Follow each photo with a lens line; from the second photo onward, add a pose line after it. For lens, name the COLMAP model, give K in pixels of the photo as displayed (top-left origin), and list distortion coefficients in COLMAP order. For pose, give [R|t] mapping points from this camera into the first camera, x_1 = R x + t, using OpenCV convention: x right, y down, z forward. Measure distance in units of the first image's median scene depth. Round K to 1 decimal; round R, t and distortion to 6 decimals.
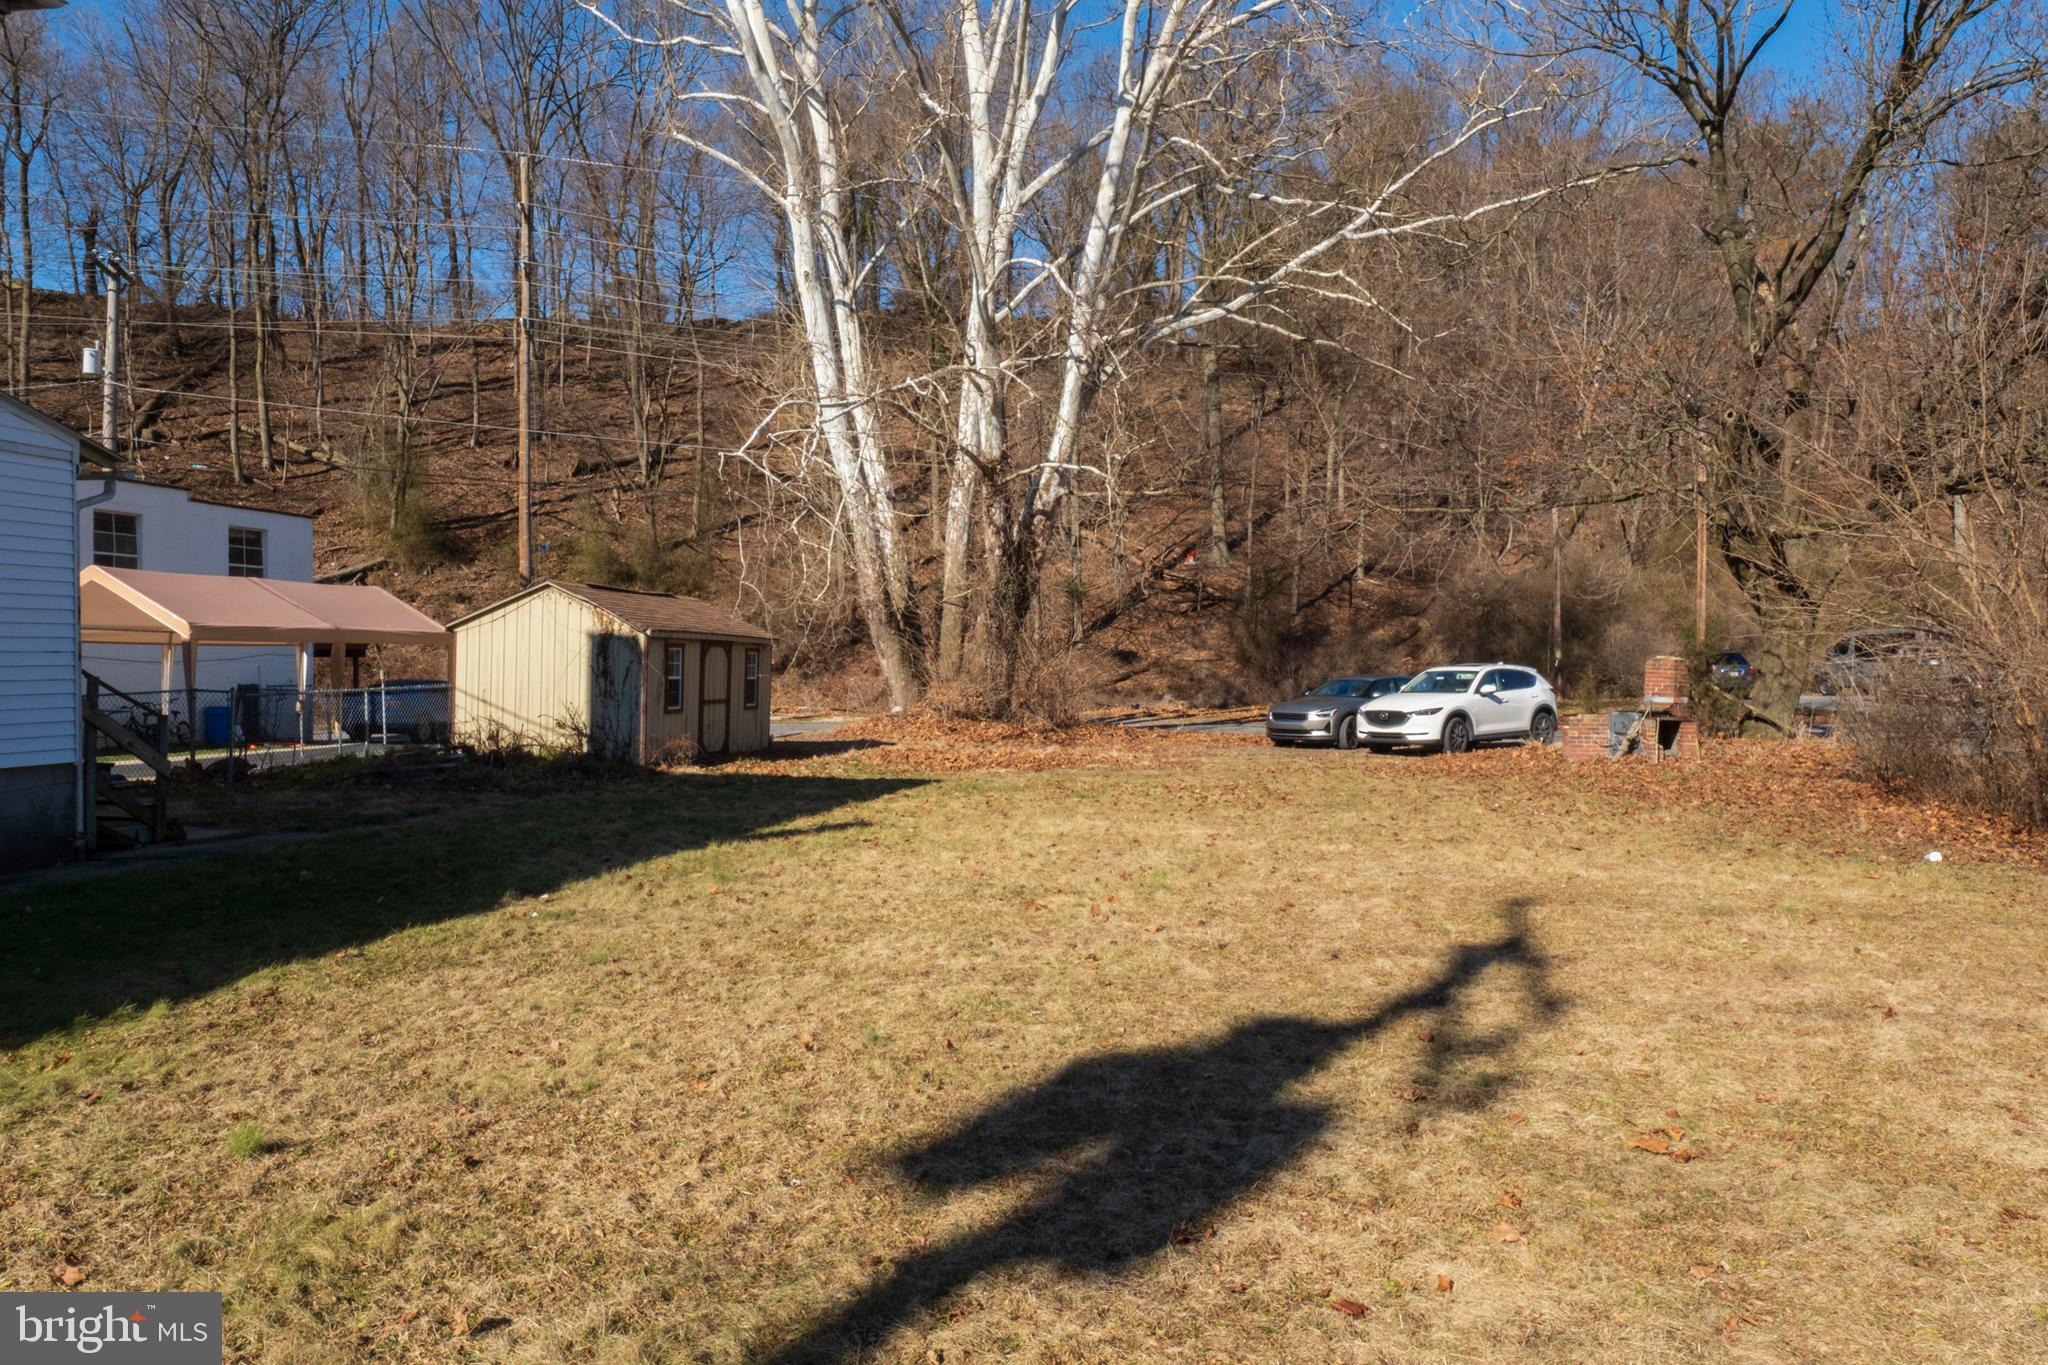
lens RADIAL K [[1427.7, 0, 1024.0], [0, 1427.7, 682.5], [0, 0, 1]] dist [-0.004049, -0.006479]
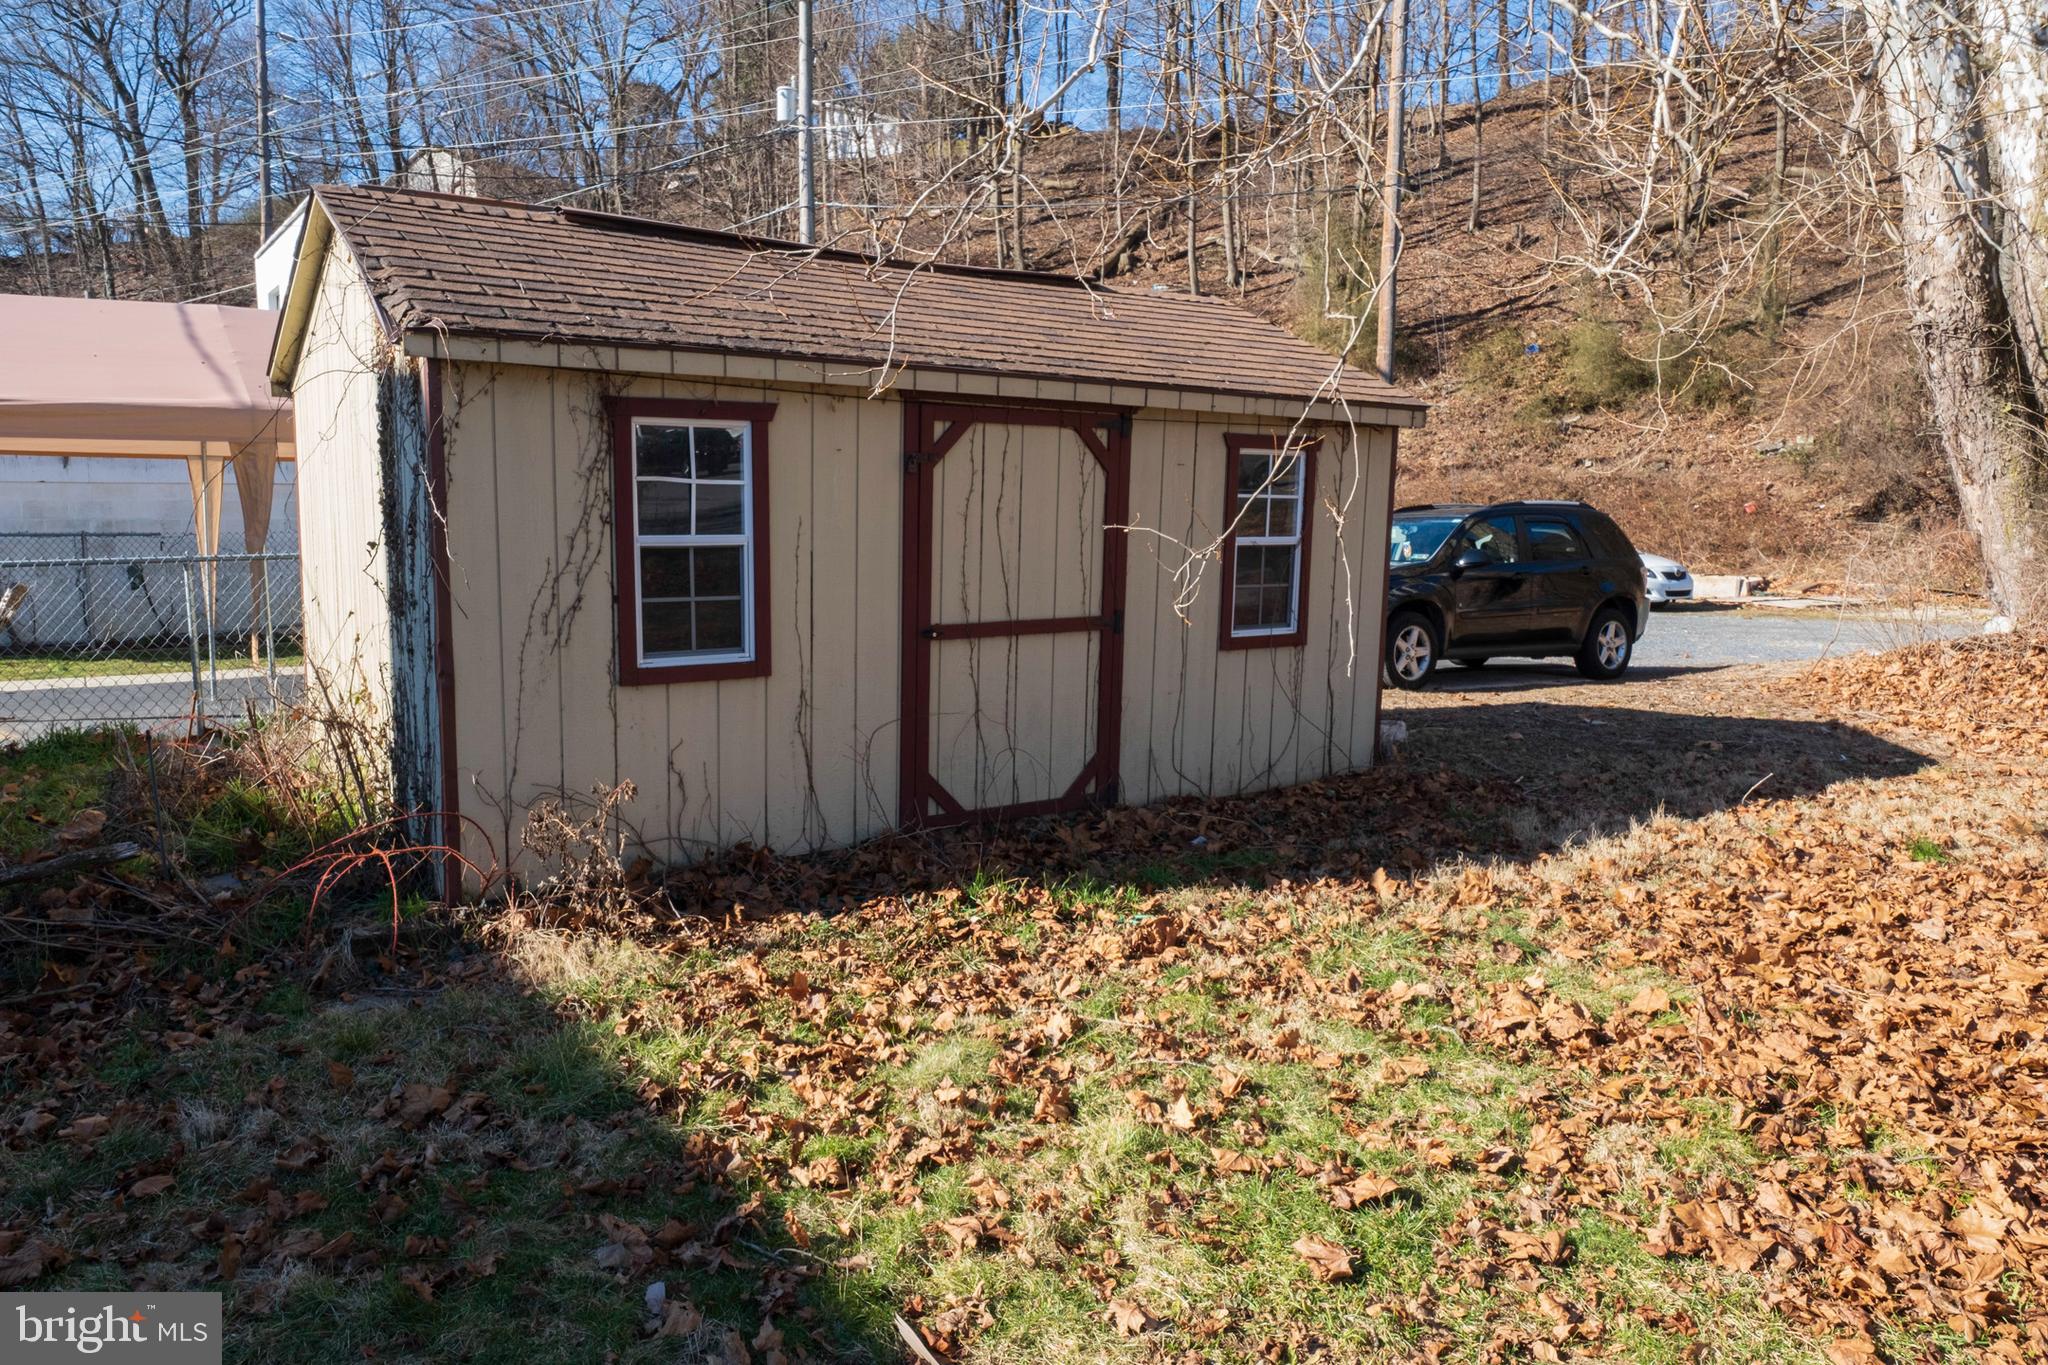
lens RADIAL K [[1389.9, 0, 1024.0], [0, 1389.9, 682.5], [0, 0, 1]] dist [0.037618, -0.001445]
pose [[0.720213, 0.087188, -0.688253, -0.020263], [-0.011141, 0.993397, 0.114185, -0.004875], [0.693664, -0.074570, 0.716429, 0.573919]]
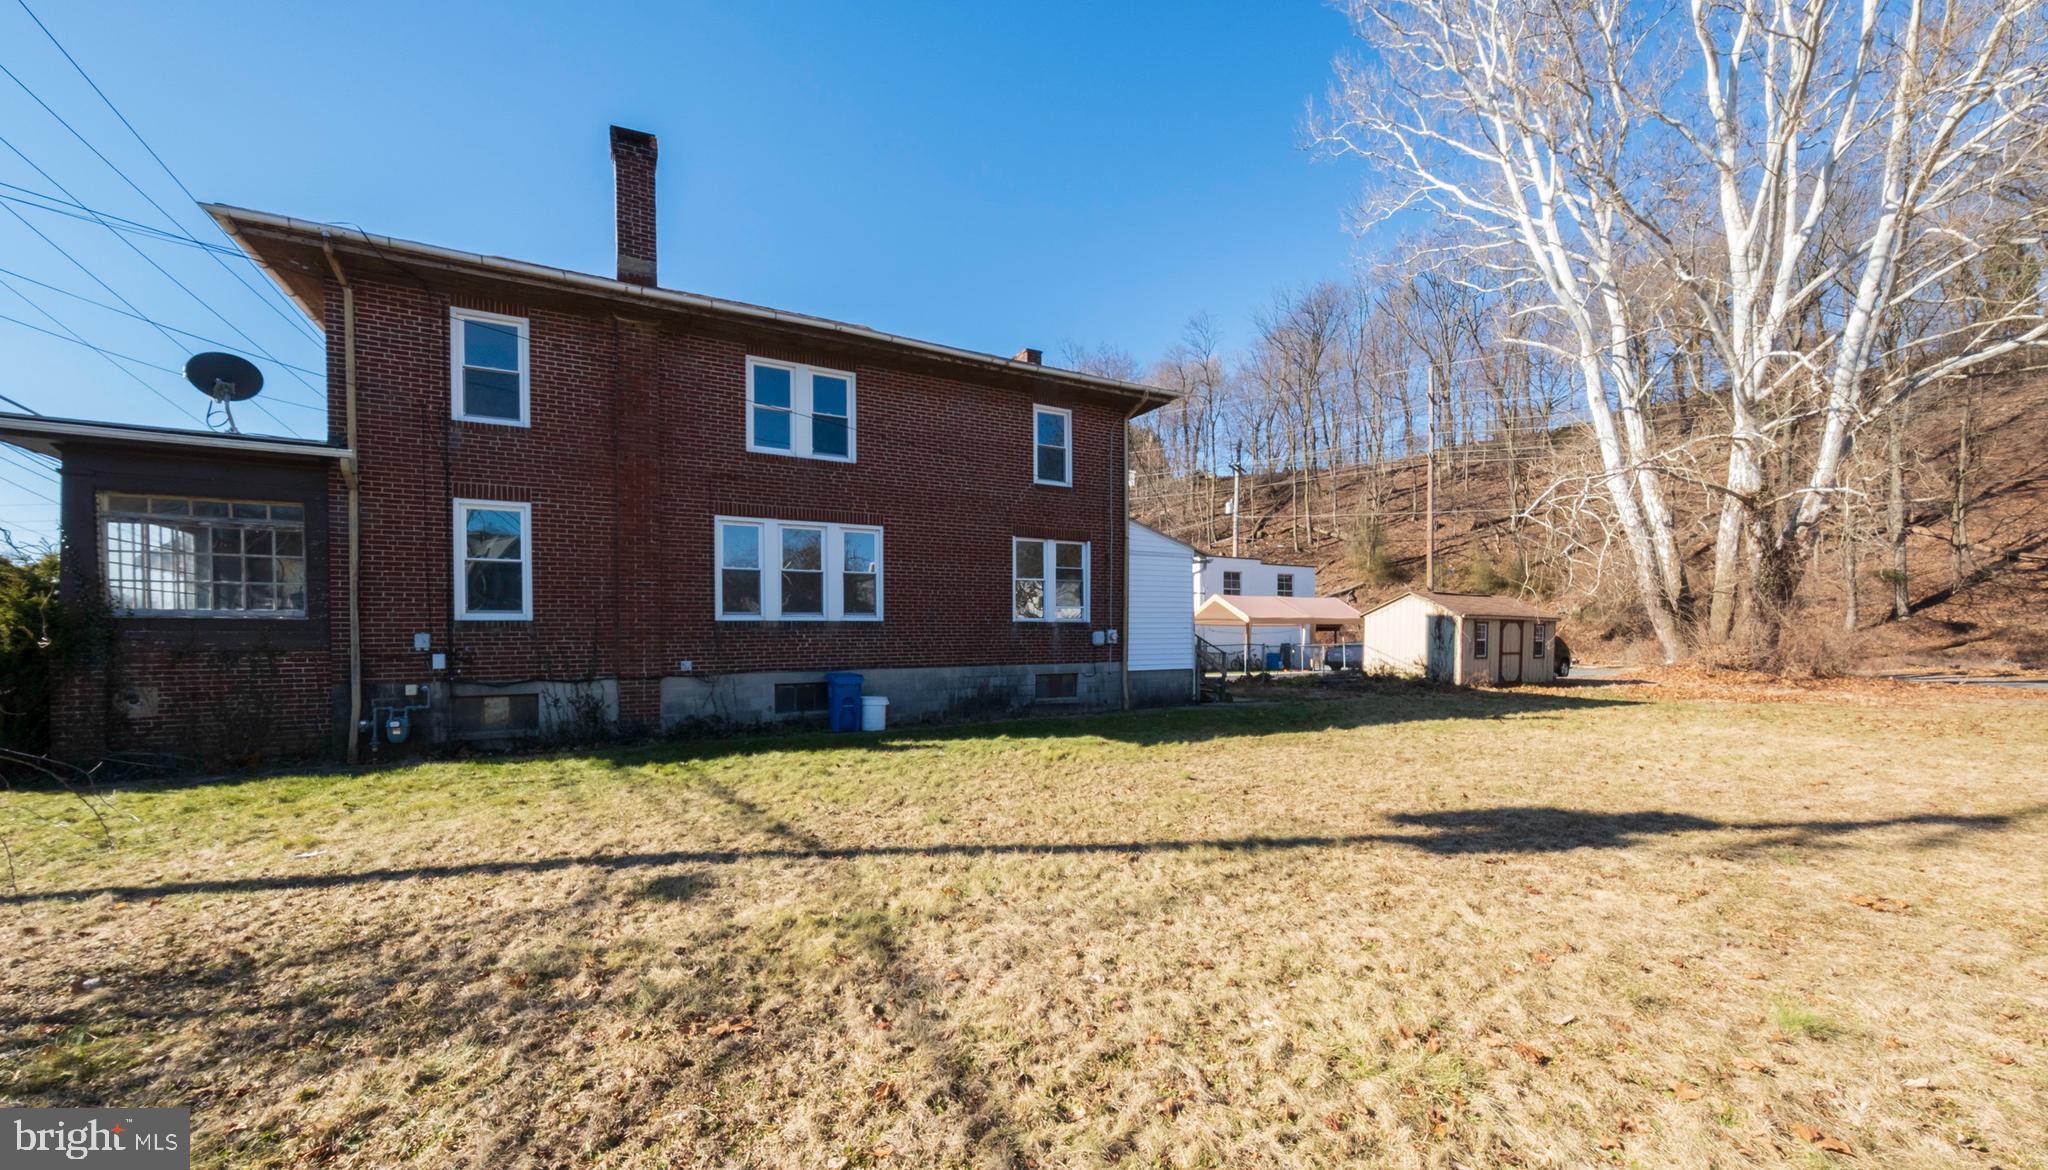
lens RADIAL K [[731.6, 0, 1024.3], [0, 731.6, 637.2], [0, 0, 1]] dist [-0.000772, -0.000098]
pose [[0.639876, -0.001469, -0.768476, 0.072915], [-0.007508, 0.999938, -0.008163, 0.003738], [0.768441, 0.010993, 0.639826, -0.050887]]
